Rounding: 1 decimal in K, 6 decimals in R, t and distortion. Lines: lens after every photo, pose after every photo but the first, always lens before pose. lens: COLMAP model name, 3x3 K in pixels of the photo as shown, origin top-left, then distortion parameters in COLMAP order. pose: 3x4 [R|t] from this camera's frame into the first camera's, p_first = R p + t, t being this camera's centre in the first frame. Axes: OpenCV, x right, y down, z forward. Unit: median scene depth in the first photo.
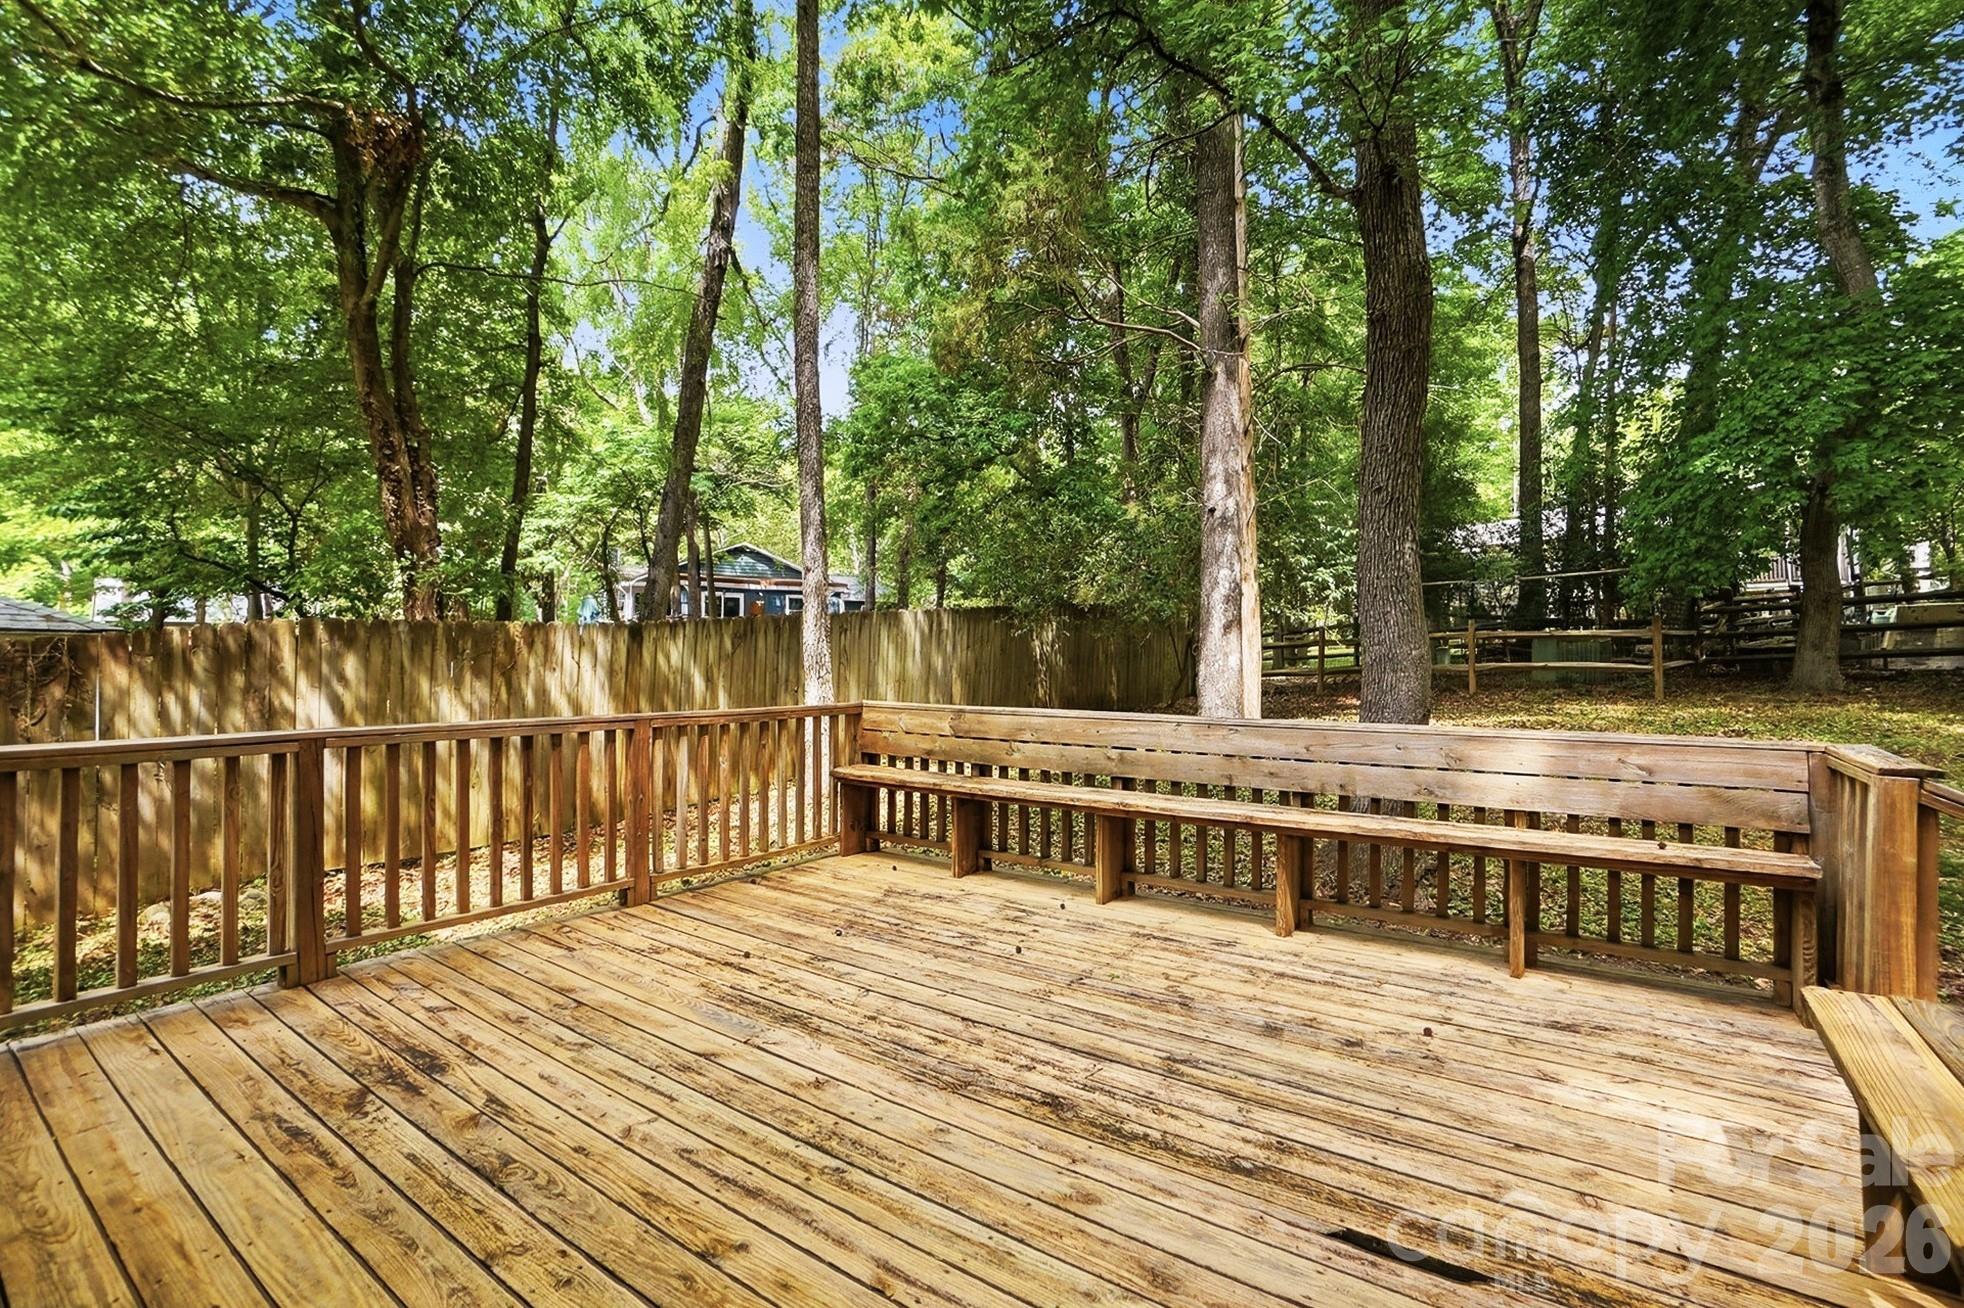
lens RADIAL K [[895.8, 0, 977.9], [0, 895.8, 649.2], [0, 0, 1]] dist [-0.070922, 0.029637]
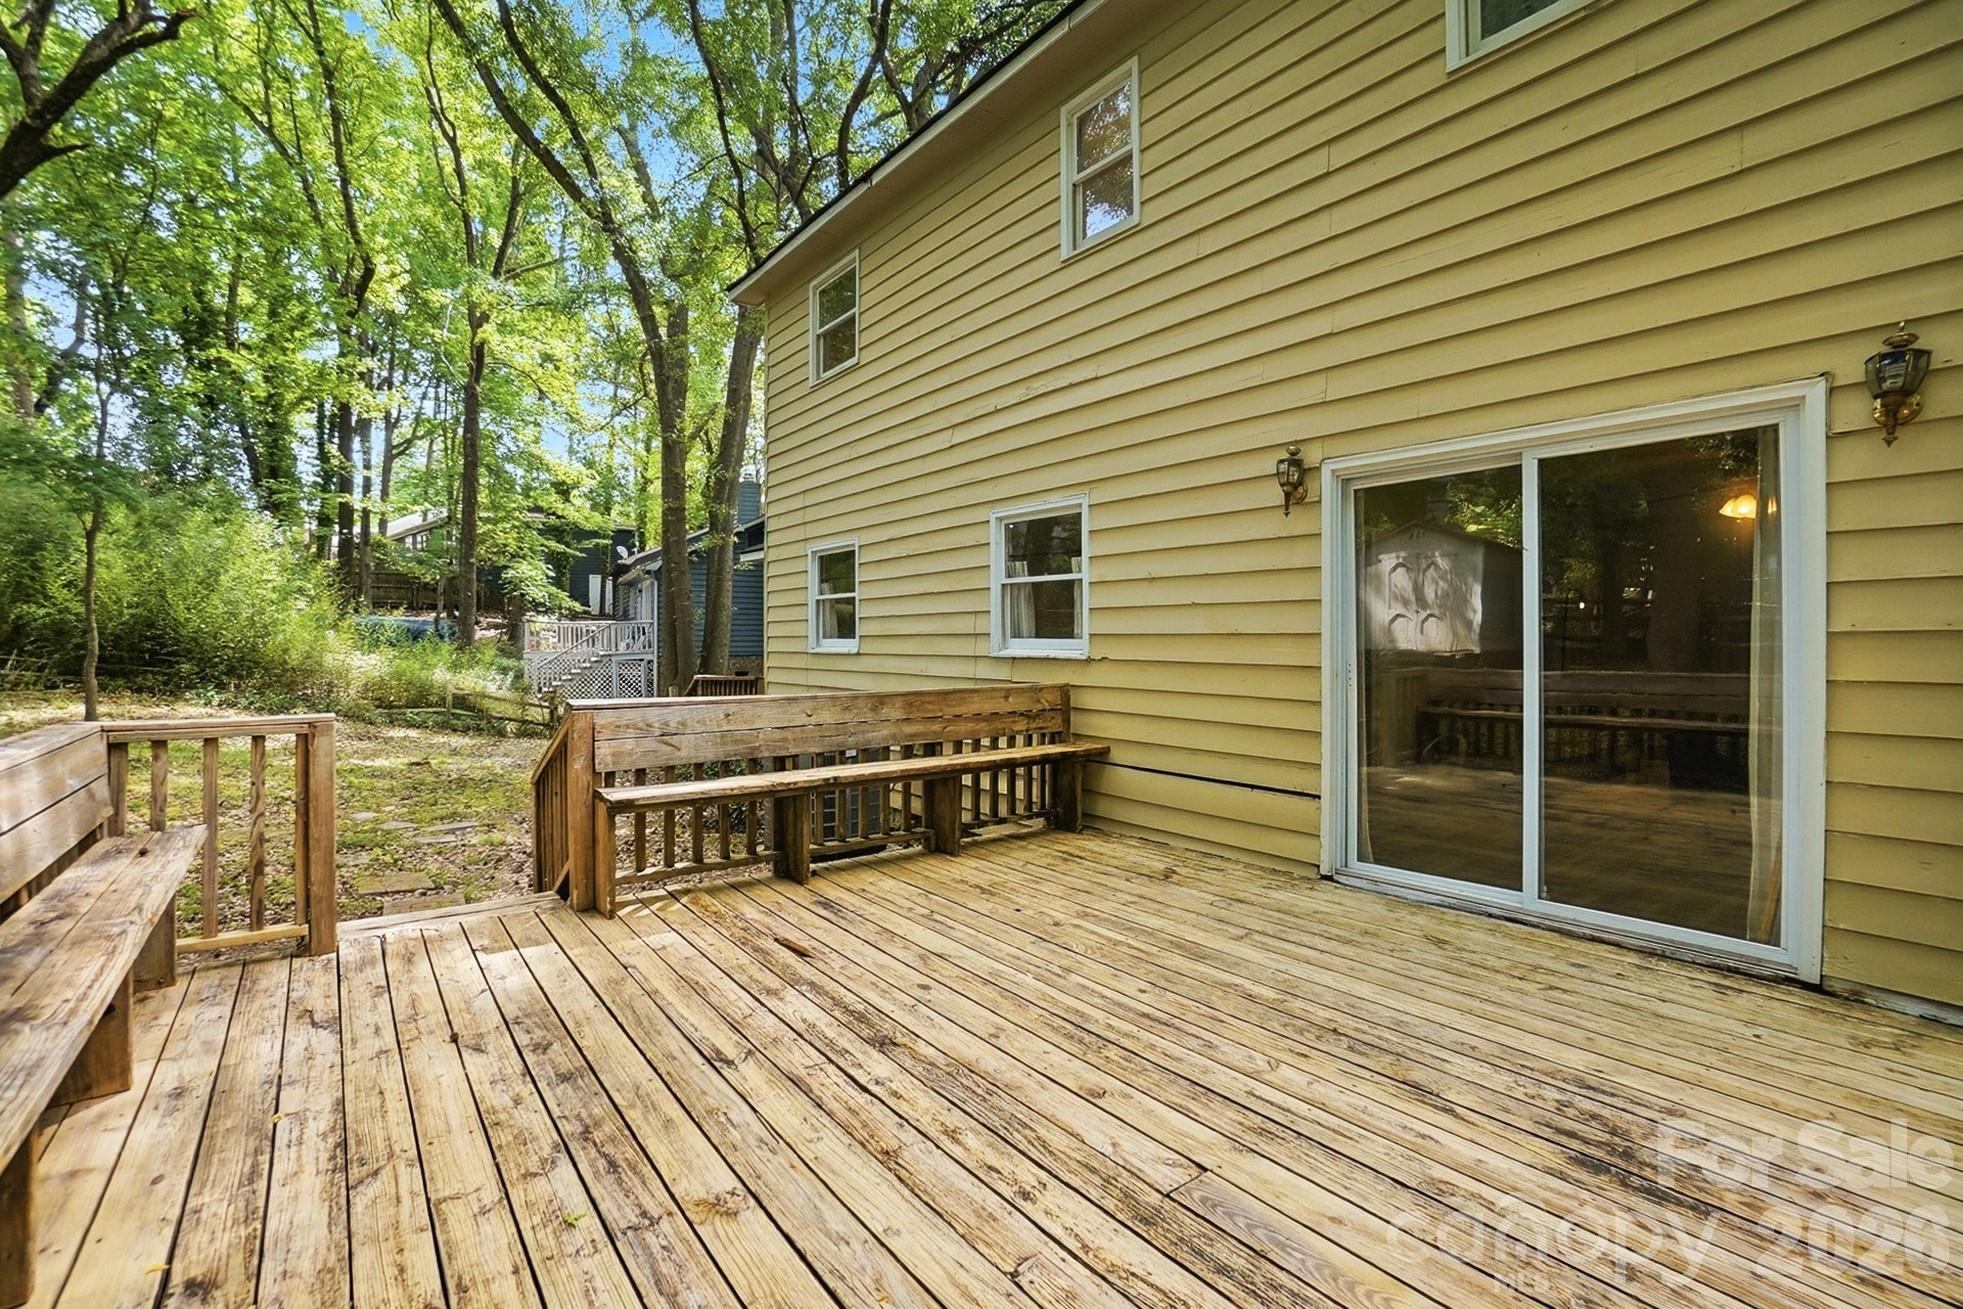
lens RADIAL K [[879.2, 0, 985.3], [0, 879.2, 641.5], [0, 0, 1]] dist [-0.068259, 0.027191]
pose [[-0.959399, -0.003401, 0.282031, -0.257783], [-0.003168, 0.999994, 0.001281, 0.010712], [-0.282033, 0.000336, -0.959405, 1.547413]]
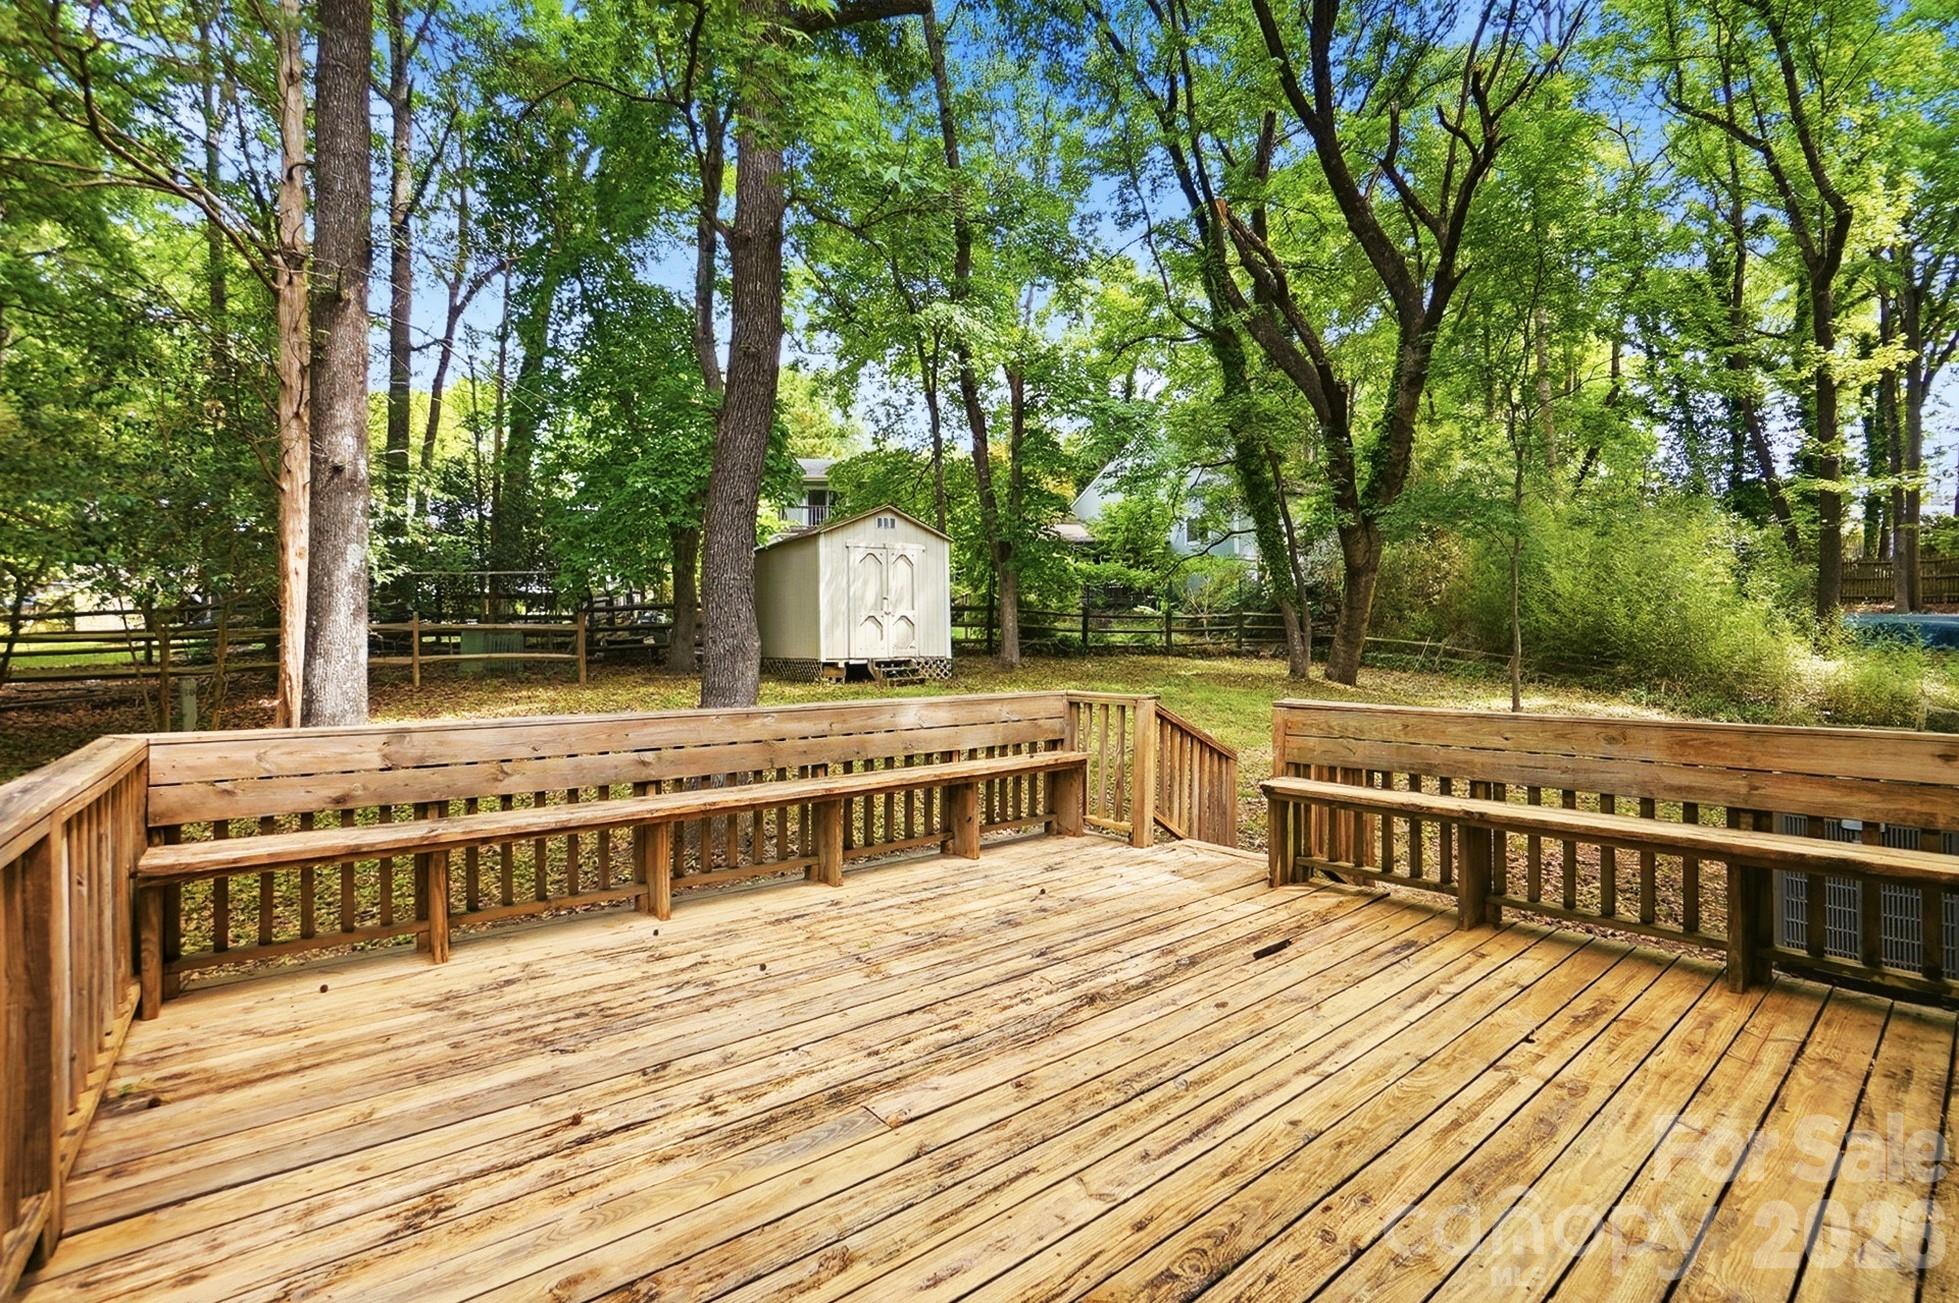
lens RADIAL K [[893.5, 0, 975.4], [0, 893.5, 646.7], [0, 0, 1]] dist [-0.070922, 0.029637]
pose [[0.254932, -0.006738, 0.966936, -0.911847], [0.001415, 0.999977, 0.006595, 0.001084], [-0.966958, -0.000313, 0.254935, 0.648391]]
